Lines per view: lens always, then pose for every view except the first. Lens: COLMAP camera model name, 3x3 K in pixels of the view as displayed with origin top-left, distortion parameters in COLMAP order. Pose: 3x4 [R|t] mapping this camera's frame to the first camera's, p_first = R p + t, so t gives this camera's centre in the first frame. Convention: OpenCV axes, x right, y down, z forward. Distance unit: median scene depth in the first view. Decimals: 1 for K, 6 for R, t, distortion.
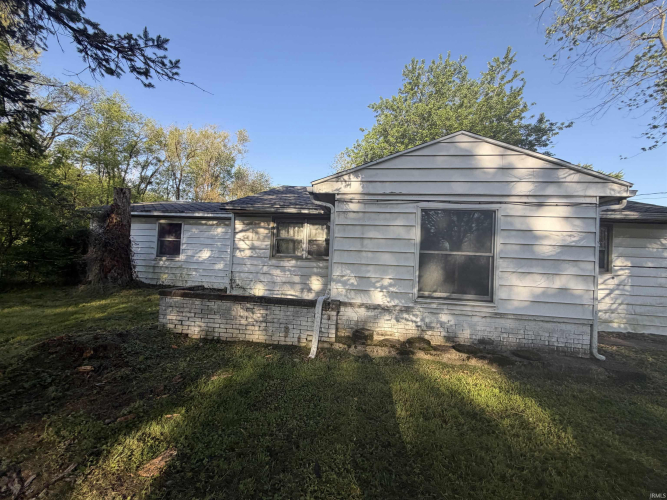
lens RADIAL K [[265.6, 0, 331.9], [0, 265.6, 249.8], [0, 0, 1]] dist [-0.001368, -0.000034]
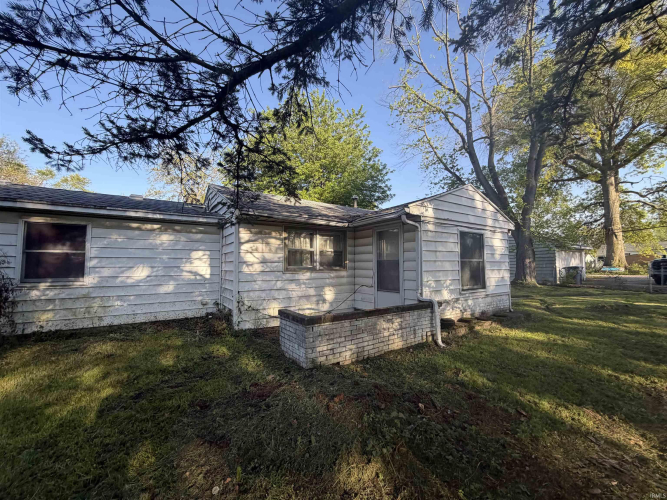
lens RADIAL K [[265.6, 0, 331.9], [0, 265.6, 249.8], [0, 0, 1]] dist [-0.001368, -0.000034]
pose [[0.749716, -0.008494, 0.661705, -0.718734], [0.022922, 0.999651, -0.013138, -0.028392], [-0.661362, 0.025017, 0.749649, 0.218208]]
